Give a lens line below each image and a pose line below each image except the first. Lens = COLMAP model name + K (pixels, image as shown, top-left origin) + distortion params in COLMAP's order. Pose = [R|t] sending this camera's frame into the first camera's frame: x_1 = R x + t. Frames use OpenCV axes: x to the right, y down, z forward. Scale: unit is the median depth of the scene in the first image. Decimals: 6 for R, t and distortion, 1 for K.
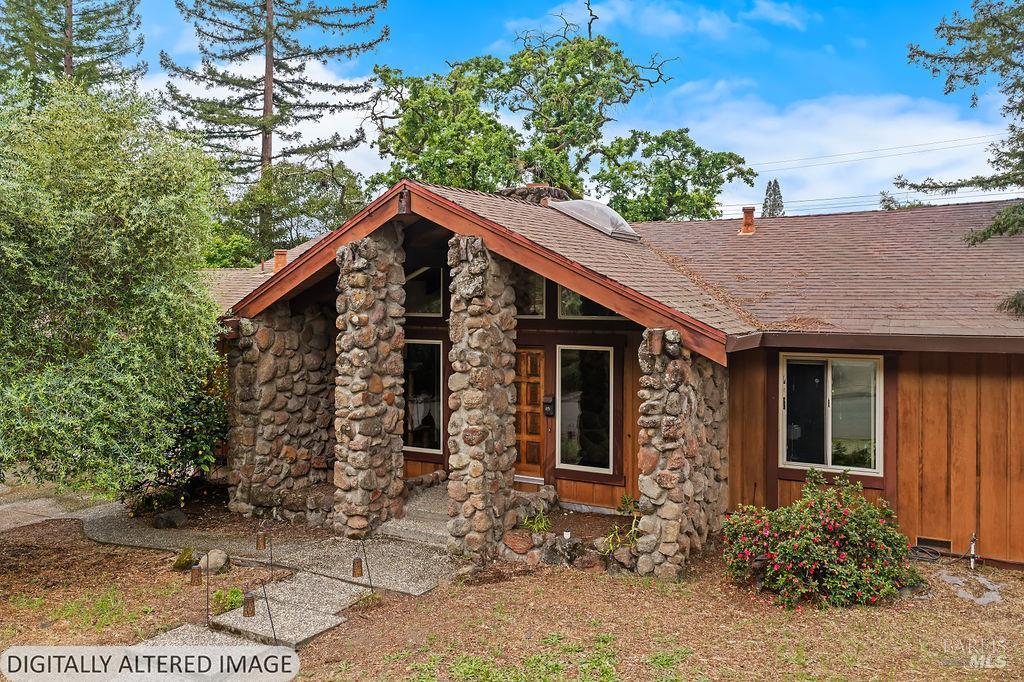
lens RADIAL K [[859.1, 0, 512.0], [0, 859.1, 341.0], [0, 0, 1]] dist [0.009116, -0.001042]
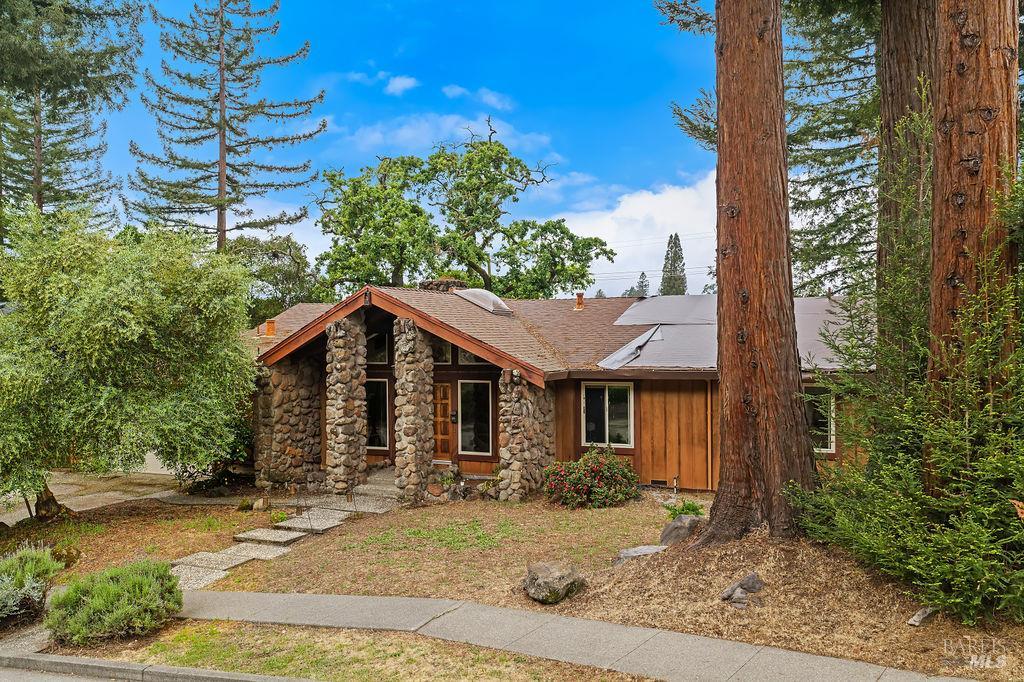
lens RADIAL K [[859.1, 0, 512.0], [0, 859.1, 341.0], [0, 0, 1]] dist [0.009116, -0.001042]
pose [[0.995847, -0.010519, 0.090427, 0.006191], [0.015272, 0.998529, -0.052031, 0.016724], [-0.089747, 0.053196, 0.994543, -0.658104]]
